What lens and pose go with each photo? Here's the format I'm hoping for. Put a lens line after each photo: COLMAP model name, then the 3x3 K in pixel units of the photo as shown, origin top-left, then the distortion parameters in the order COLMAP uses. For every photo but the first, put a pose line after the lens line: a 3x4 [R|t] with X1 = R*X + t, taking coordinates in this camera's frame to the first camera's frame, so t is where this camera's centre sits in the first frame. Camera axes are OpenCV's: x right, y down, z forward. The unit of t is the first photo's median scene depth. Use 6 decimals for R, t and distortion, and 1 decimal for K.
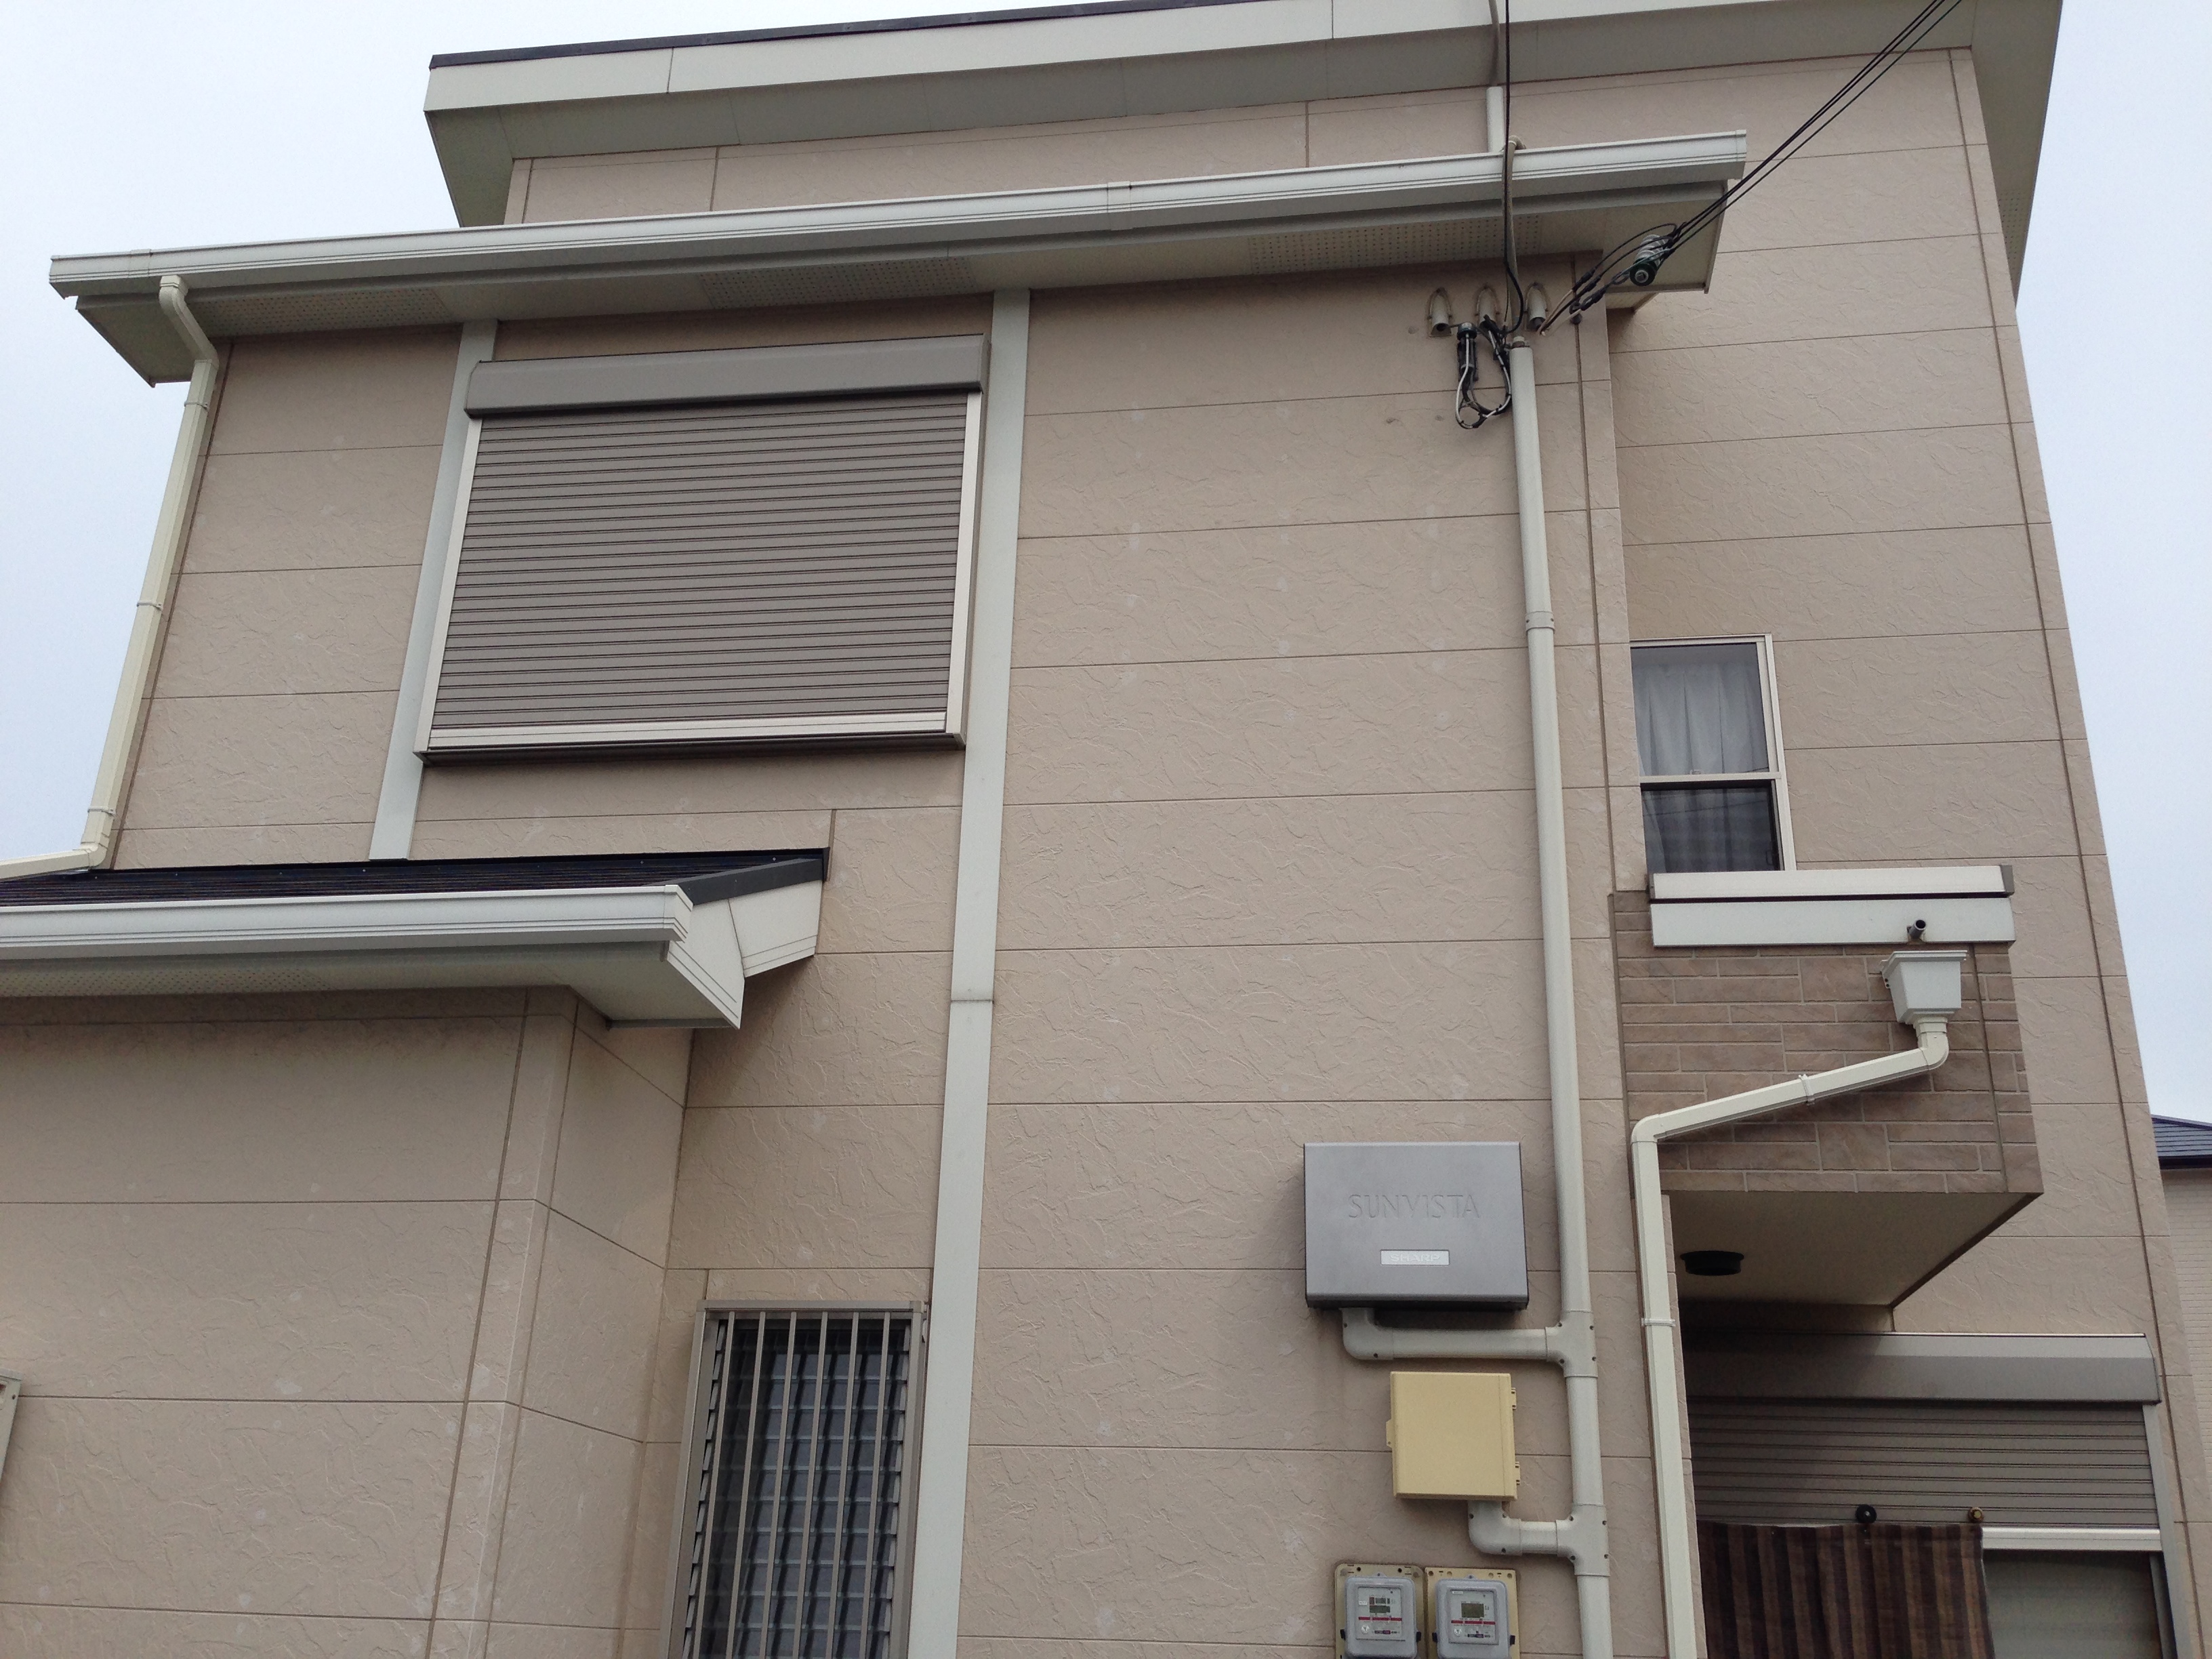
lens RADIAL K [[2047.3, 0, 1103.4], [0, 2047.3, 817.4], [0, 0, 1]] dist [0.114892, -0.163050]
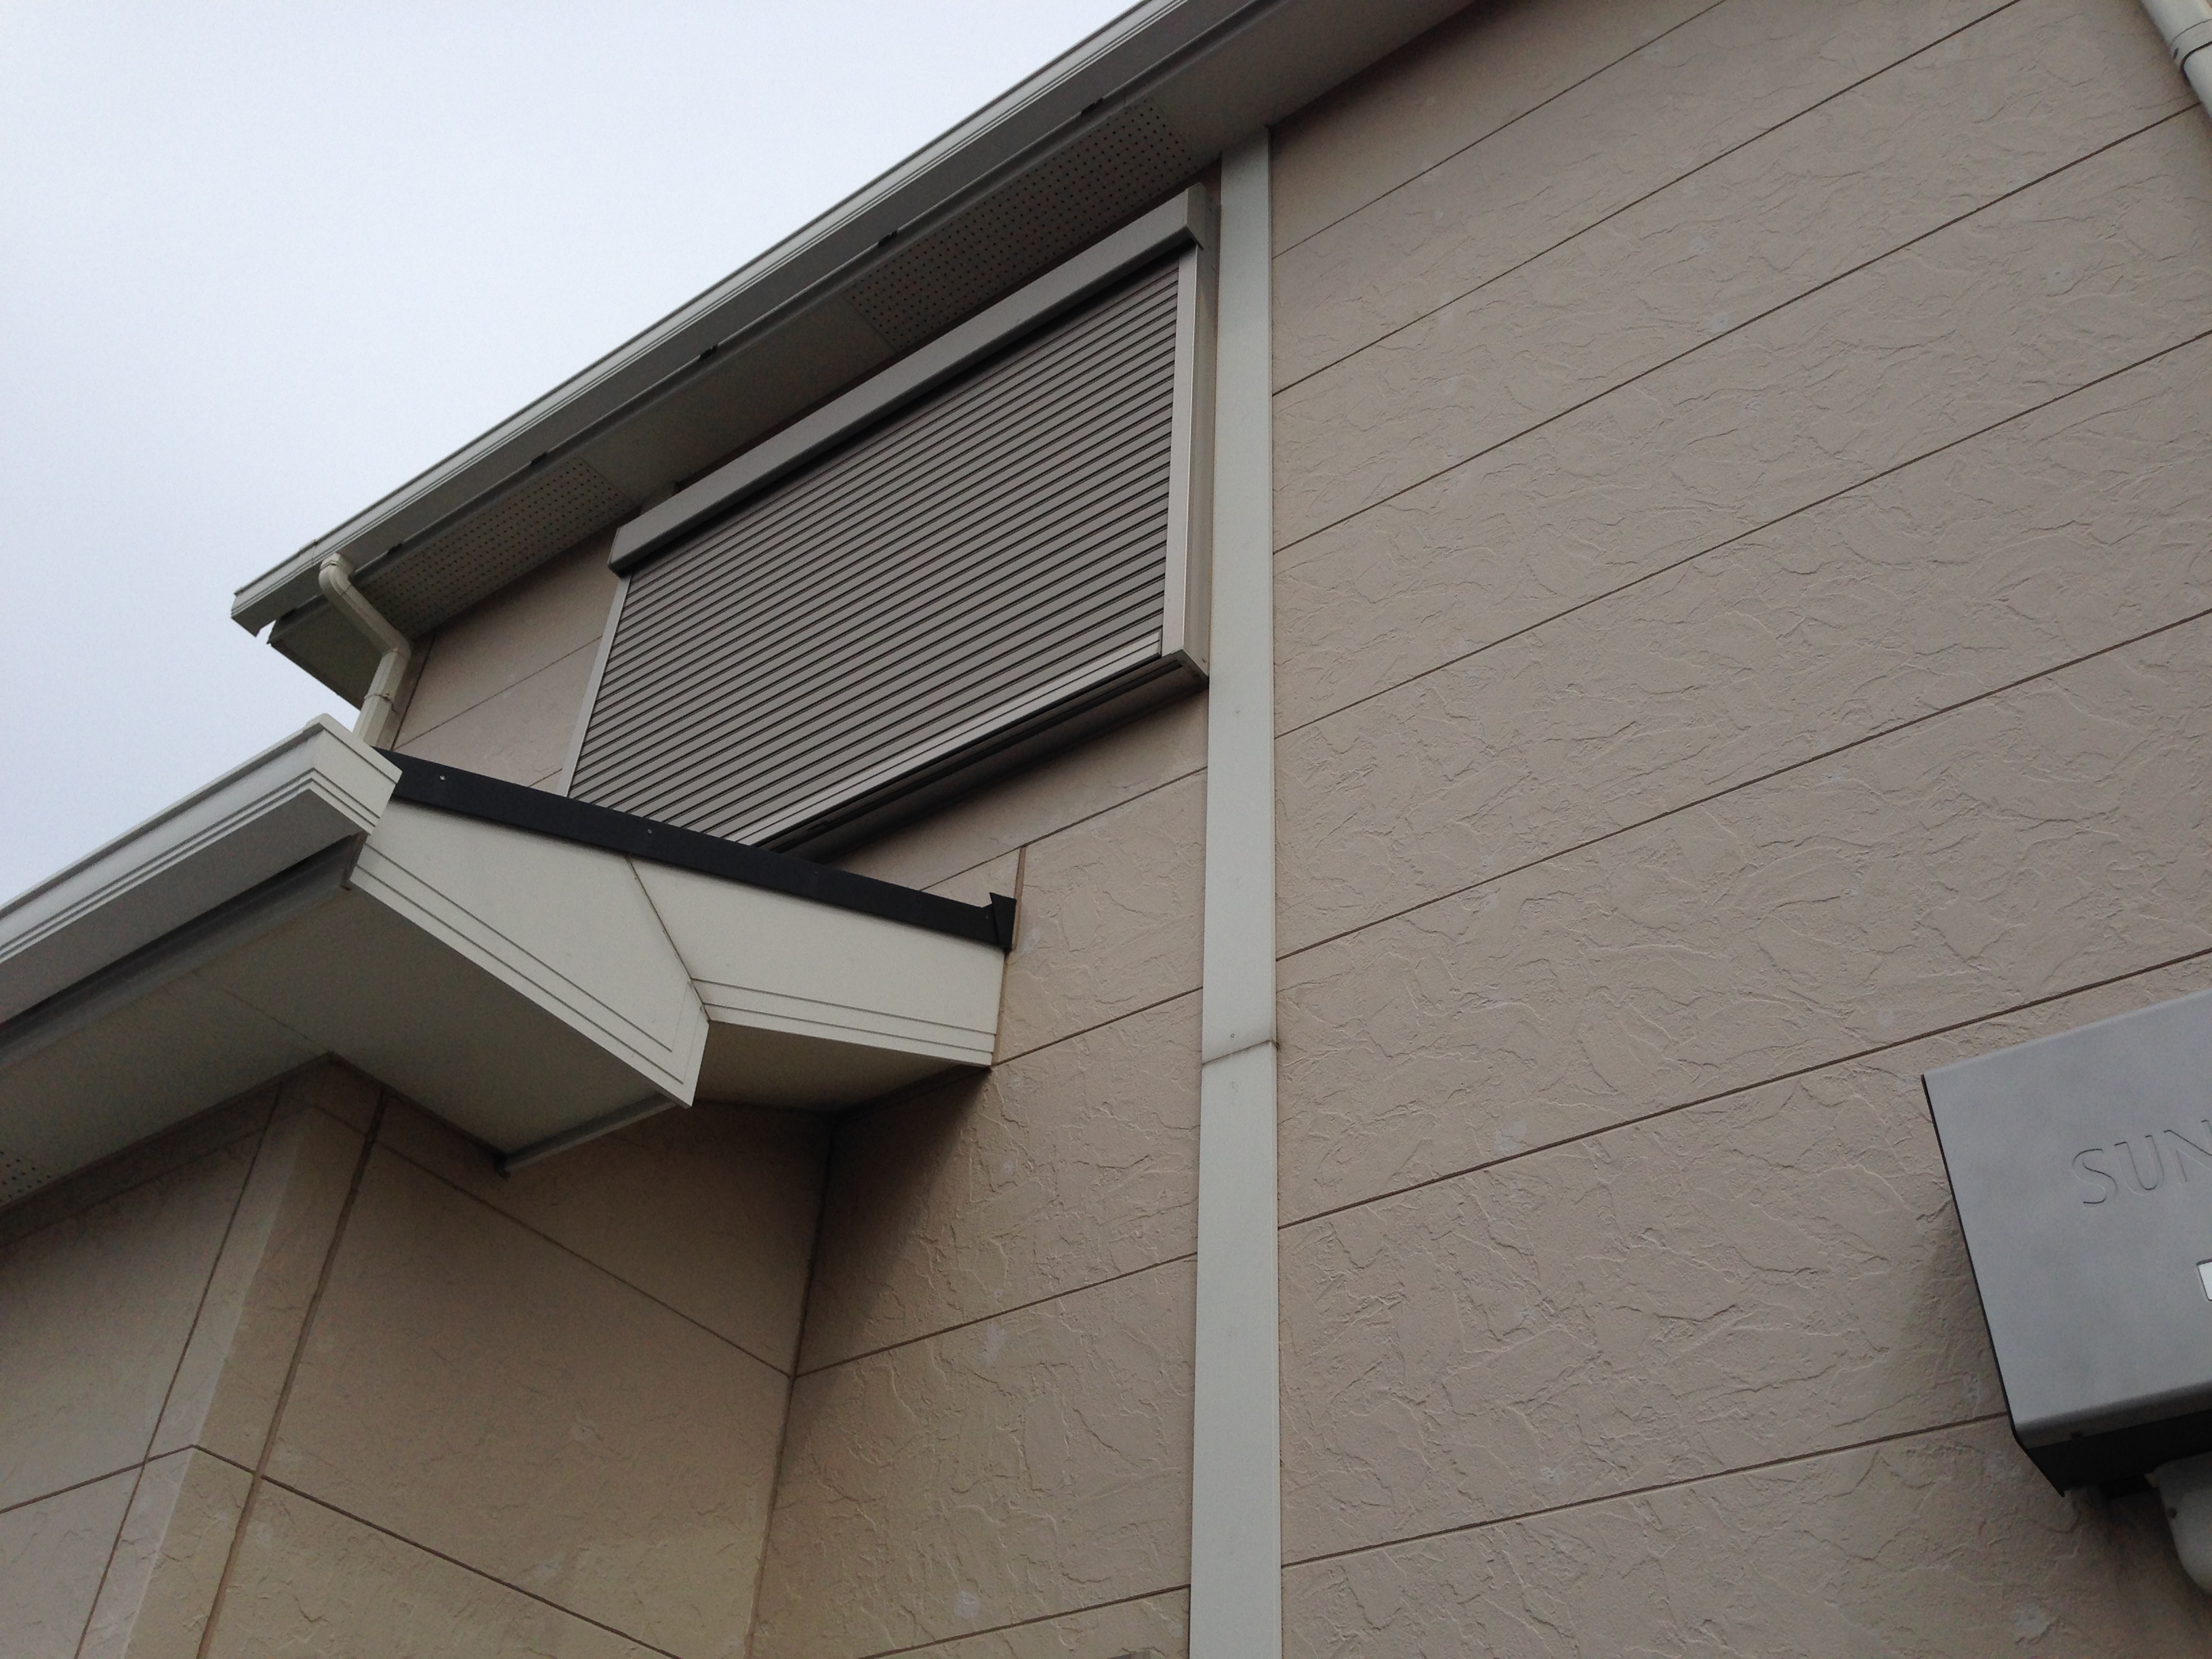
lens RADIAL K [[2047.3, 0, 1103.4], [0, 2047.3, 817.4], [0, 0, 1]] dist [0.114892, -0.163050]
pose [[0.888908, -0.289868, -0.354709, 0.104608], [0.156436, 0.919867, -0.359684, 0.213980], [0.430546, 0.264237, 0.863023, 0.528421]]
